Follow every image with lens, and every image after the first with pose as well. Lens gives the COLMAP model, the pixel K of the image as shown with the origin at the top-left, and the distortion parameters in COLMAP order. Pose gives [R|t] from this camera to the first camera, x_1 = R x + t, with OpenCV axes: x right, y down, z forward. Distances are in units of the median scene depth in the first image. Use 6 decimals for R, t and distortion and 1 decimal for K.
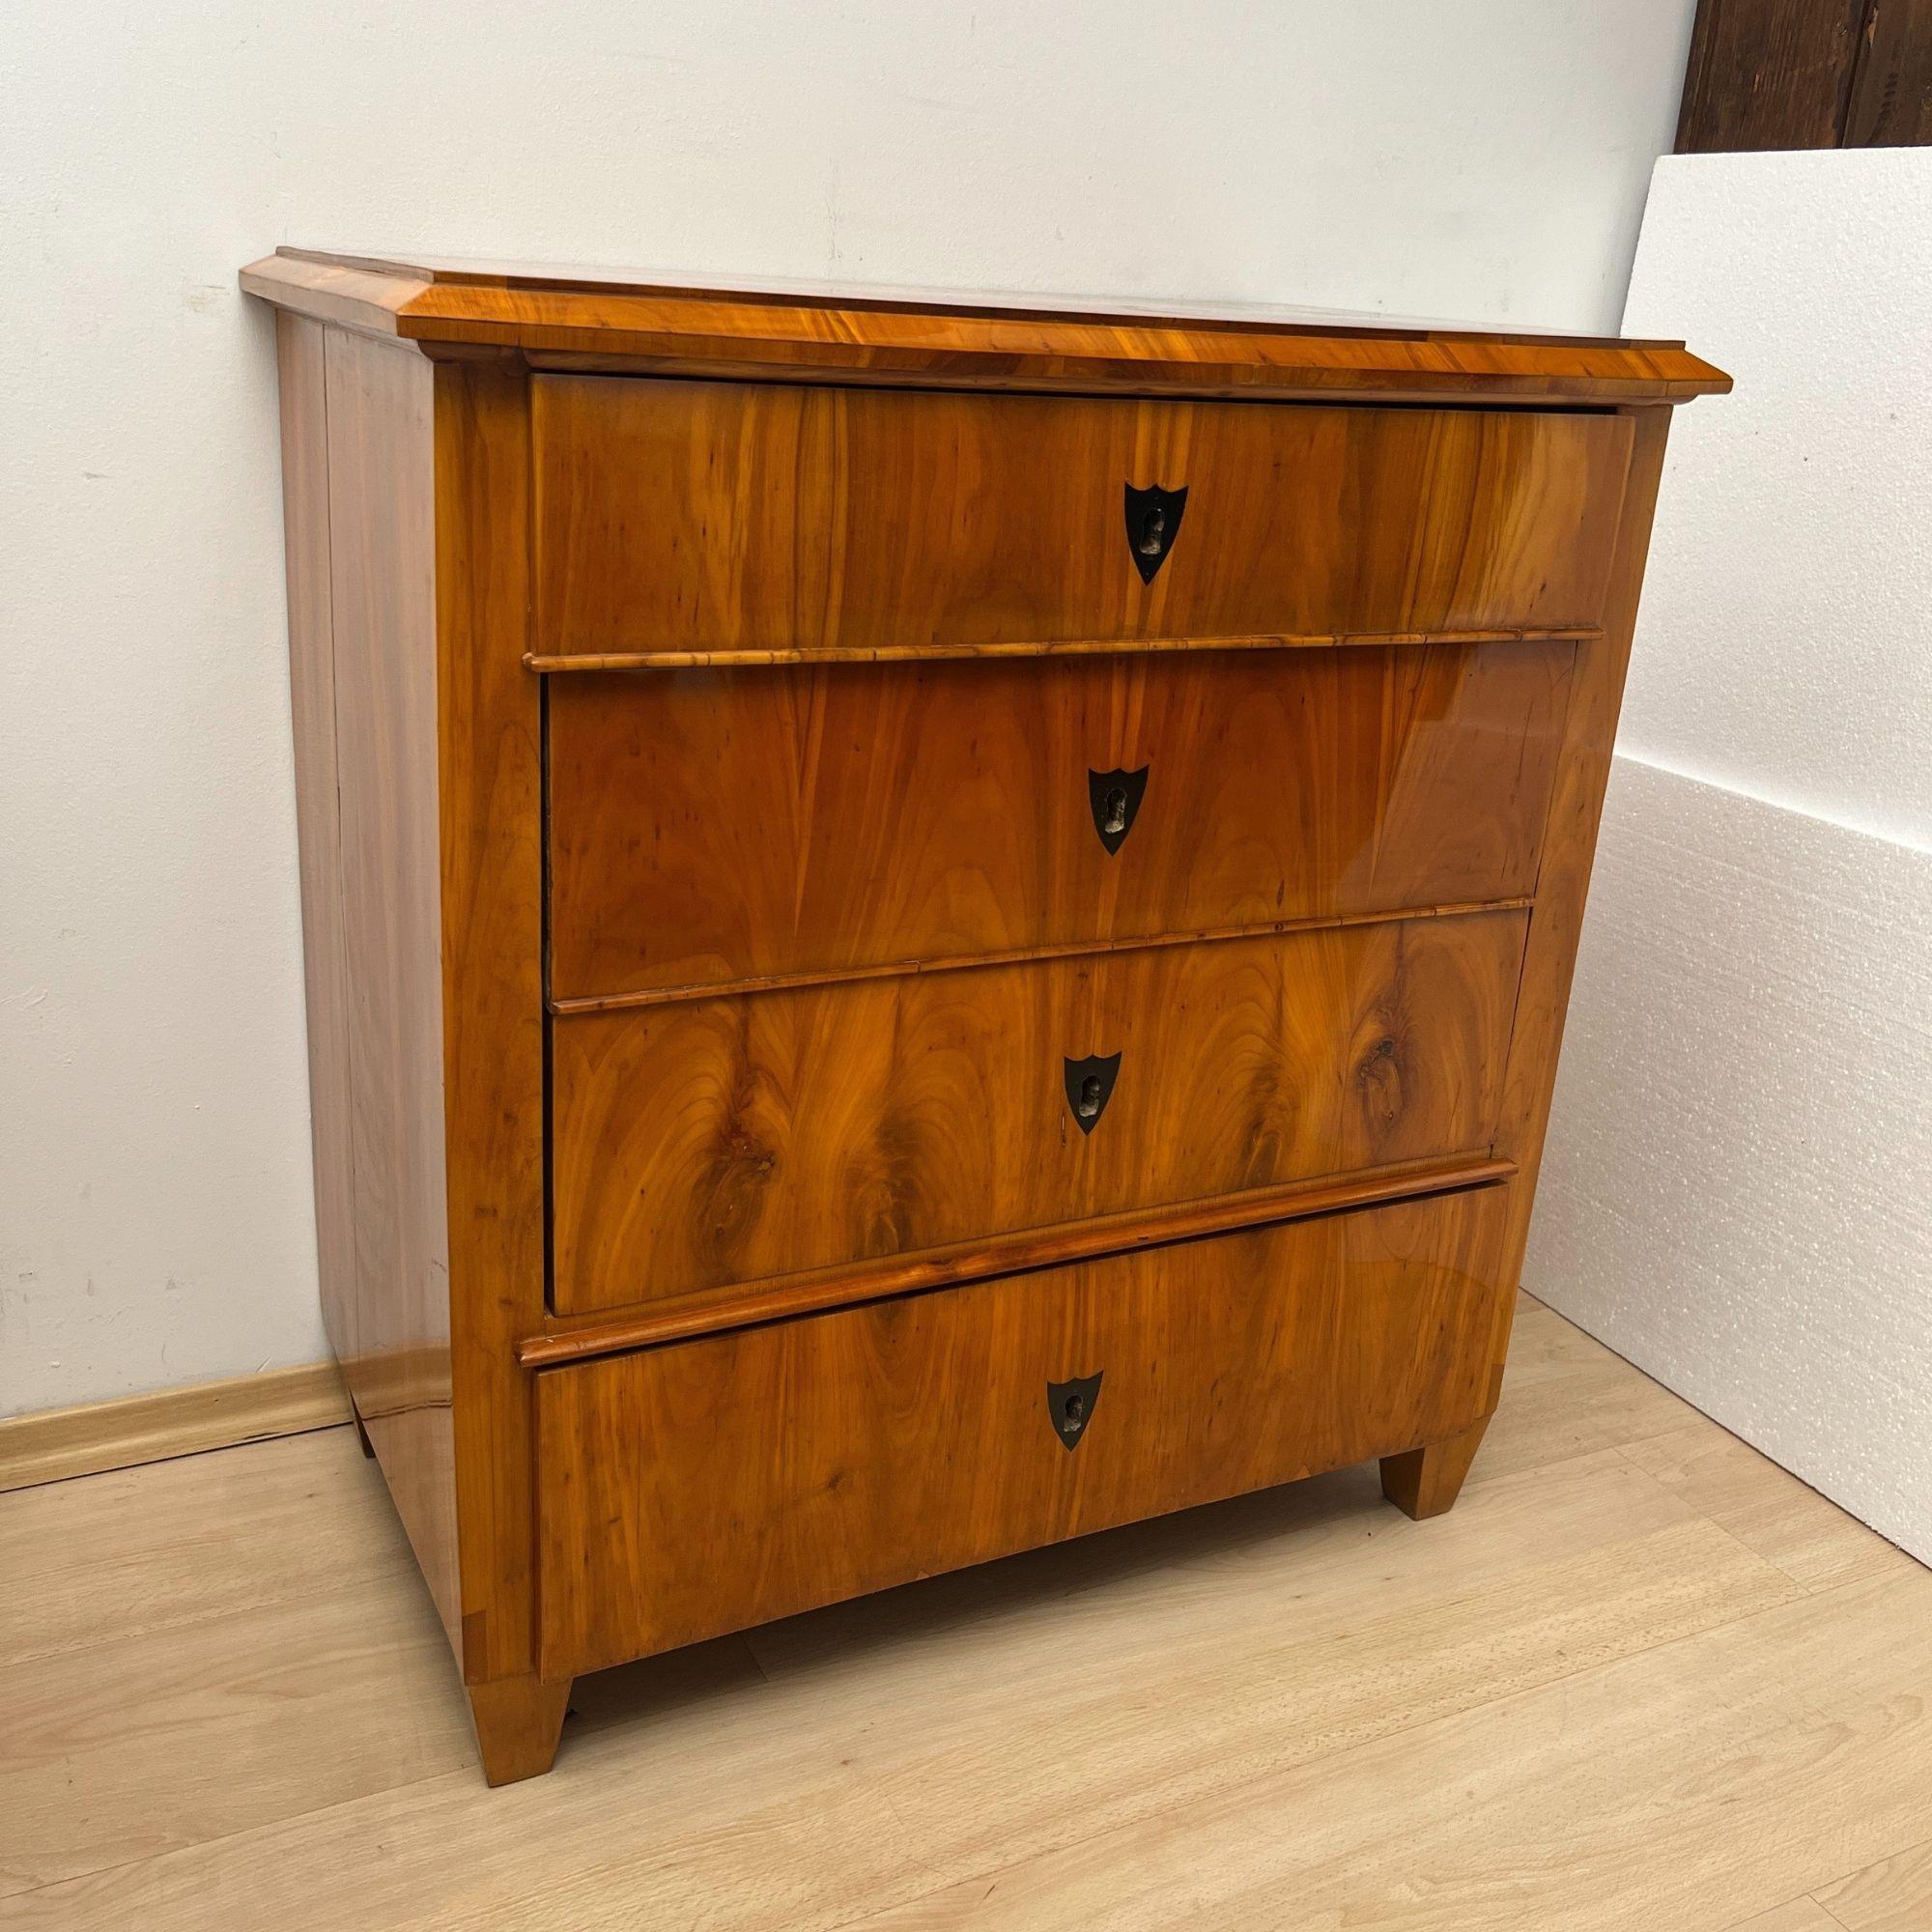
lens RADIAL K [[1938.4, 0, 971.1], [0, 1938.4, 949.2], [0, 0, 1]] dist [0.013797, 0.000000]
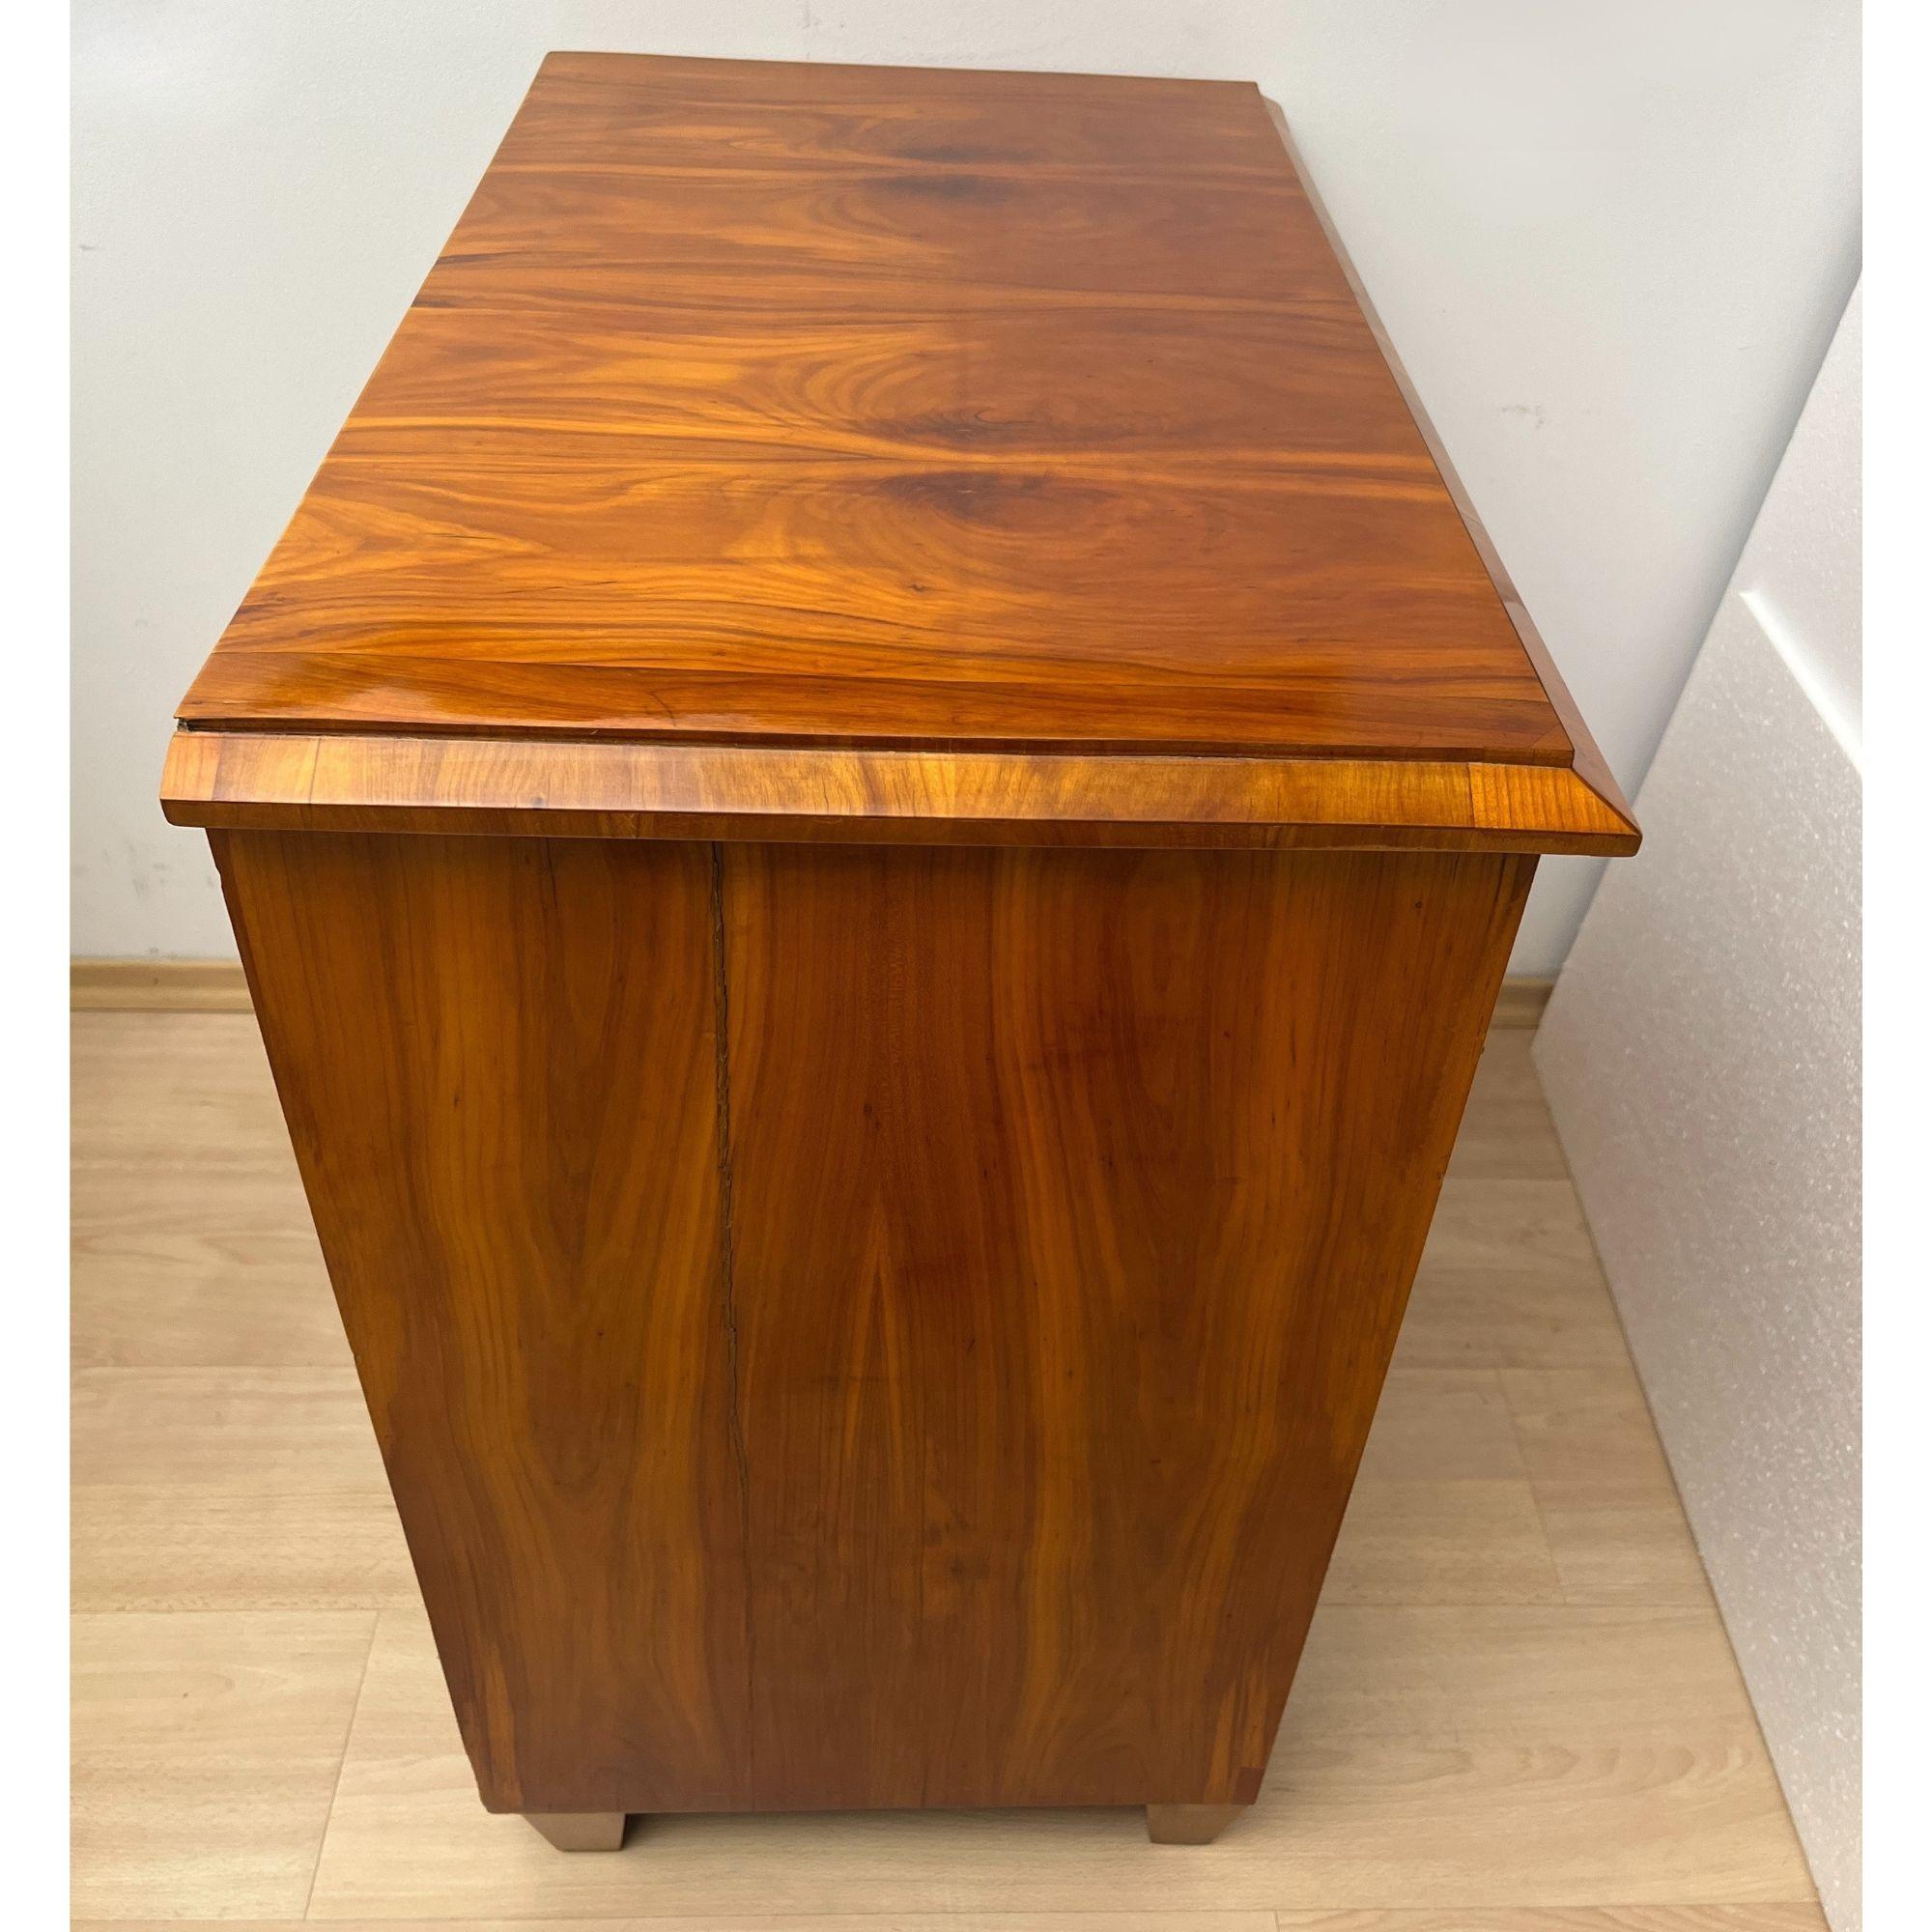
lens RADIAL K [[1818.4, 0, 975.3], [0, 1818.4, 880.9], [0, 0, 1]] dist [0.010354, 0.000000]
pose [[0.904094, 0.250928, -0.345905, 0.517744], [-0.124388, 0.928924, 0.348751, -0.386658], [0.408831, -0.272277, 0.871047, 0.238986]]
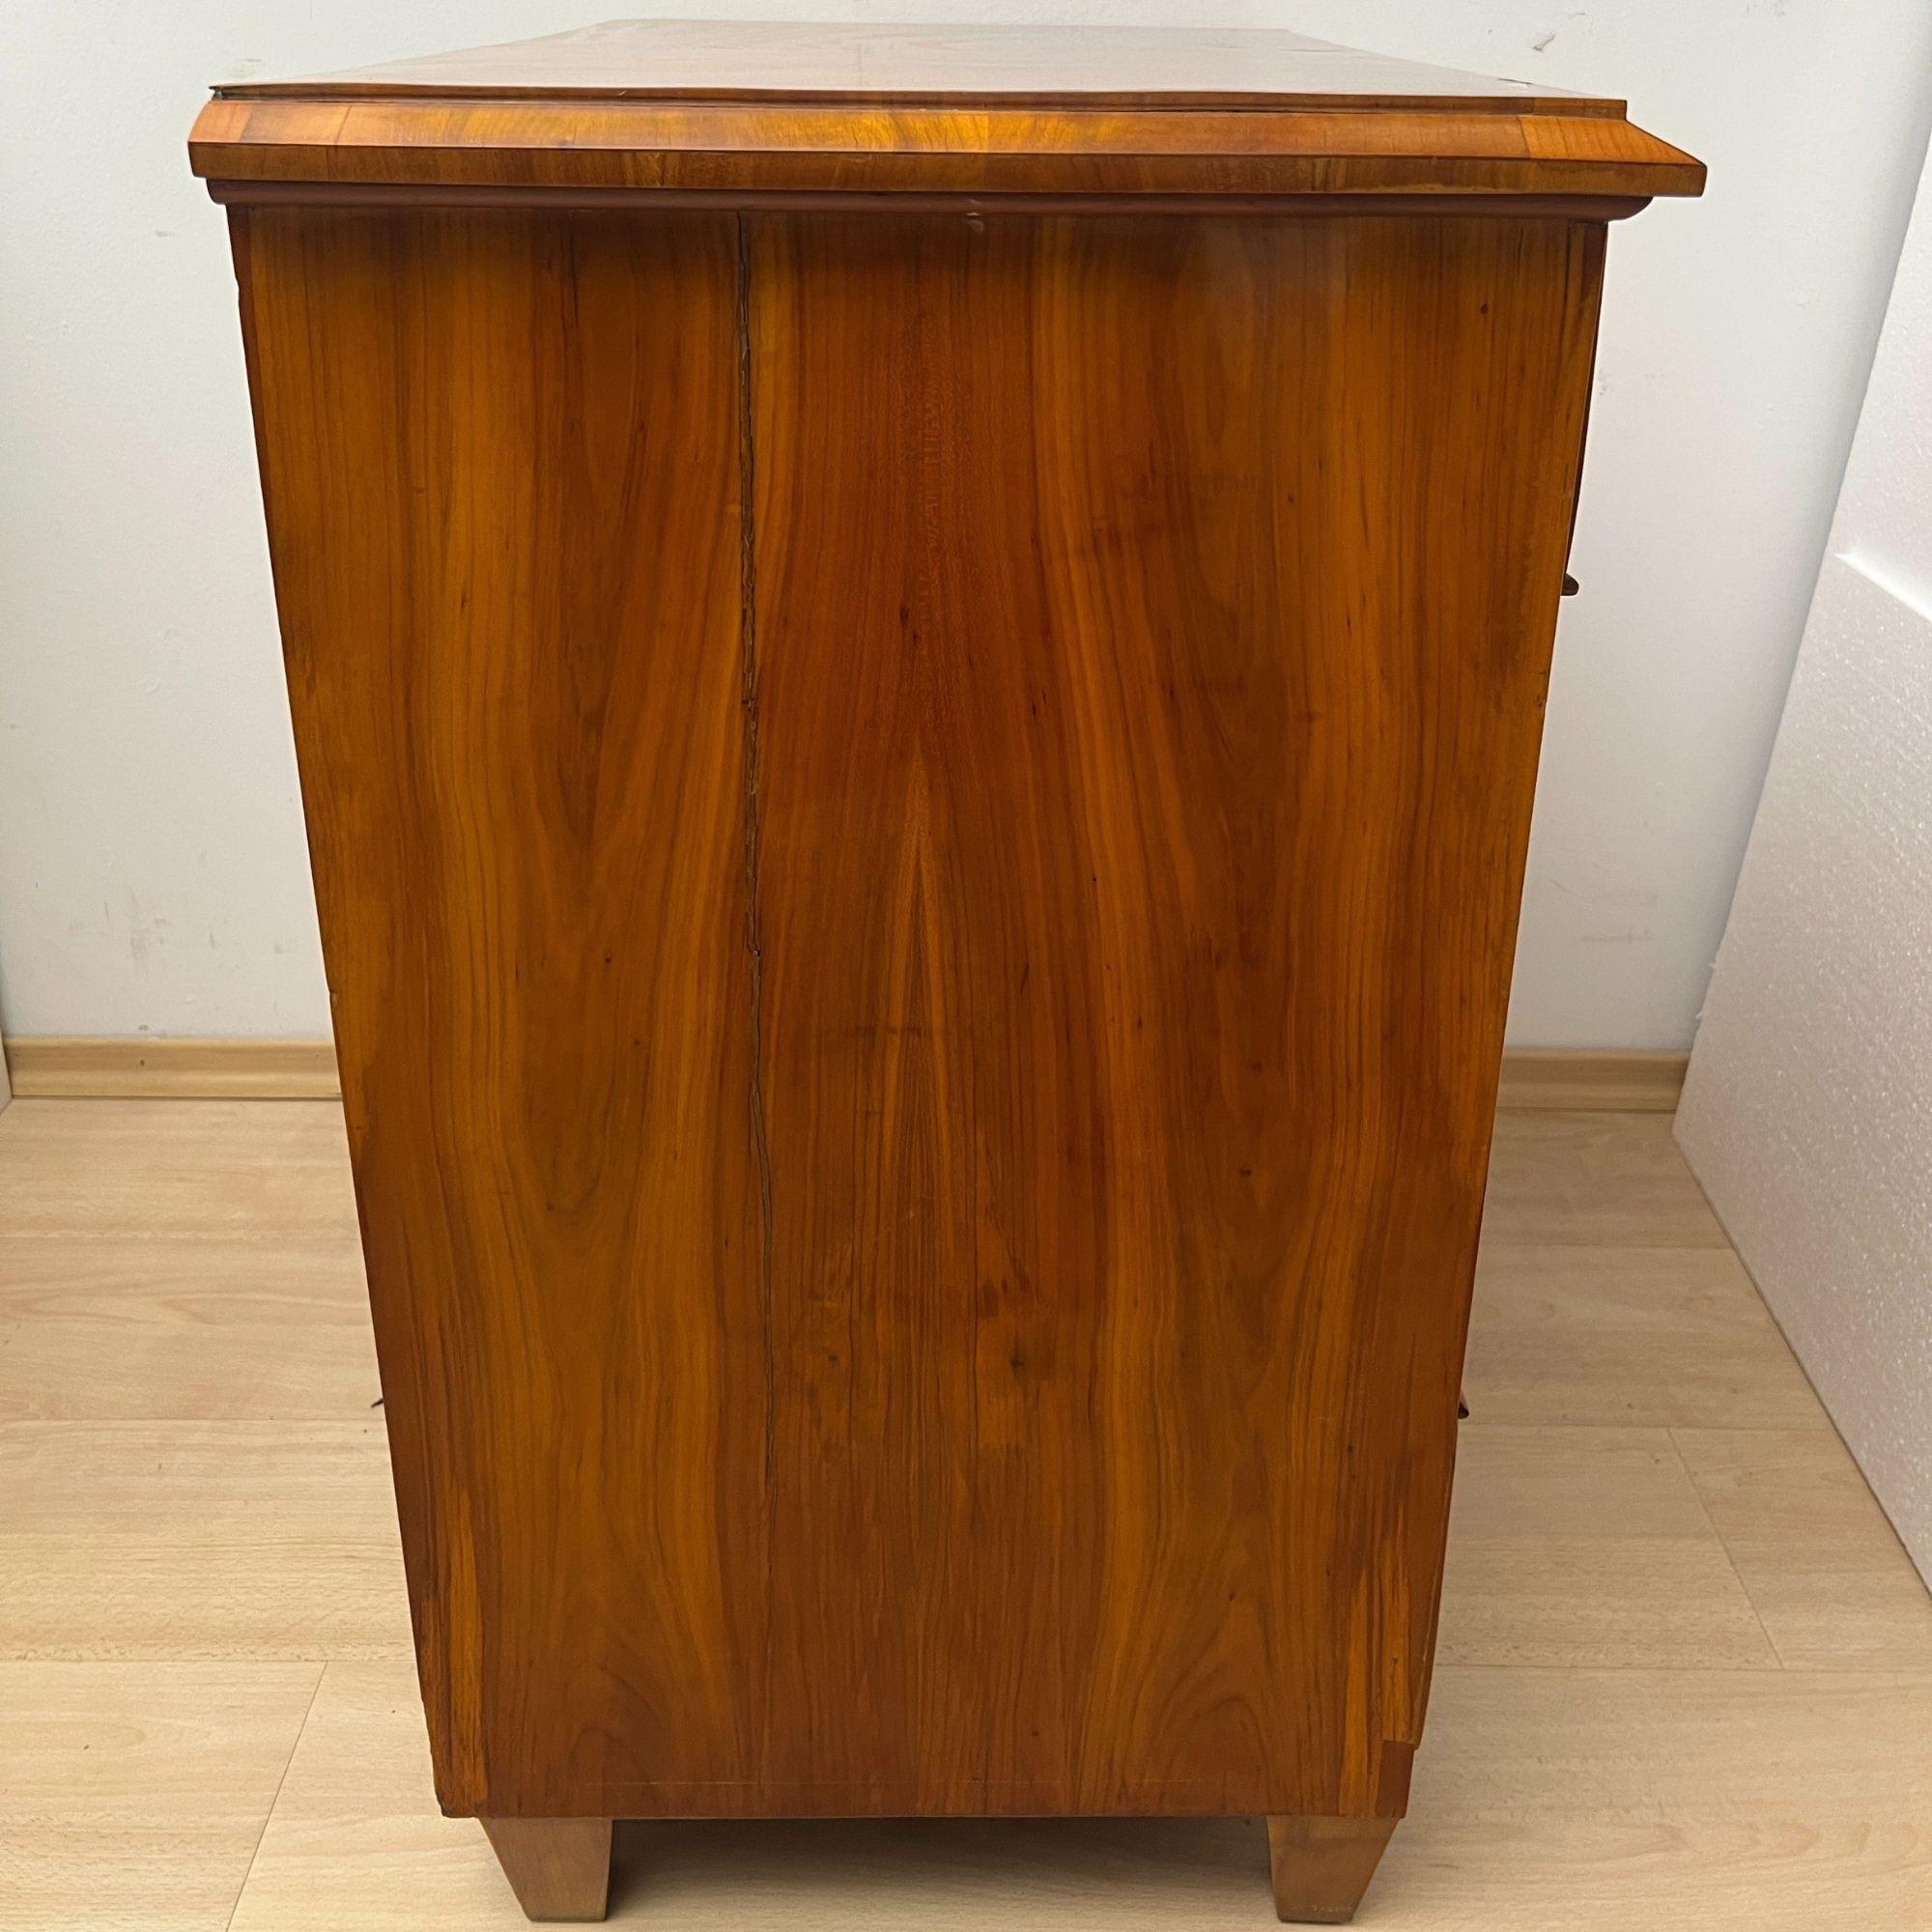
lens RADIAL K [[1960.0, 0, 968.6], [0, 1960.0, 782.5], [0, 0, 1]] dist [0.018369, 0.000000]
pose [[0.892171, 0.123565, -0.434469, 0.585986], [-0.100810, 0.992064, 0.075138, -0.069264], [0.440306, -0.023237, 0.897547, 0.195124]]
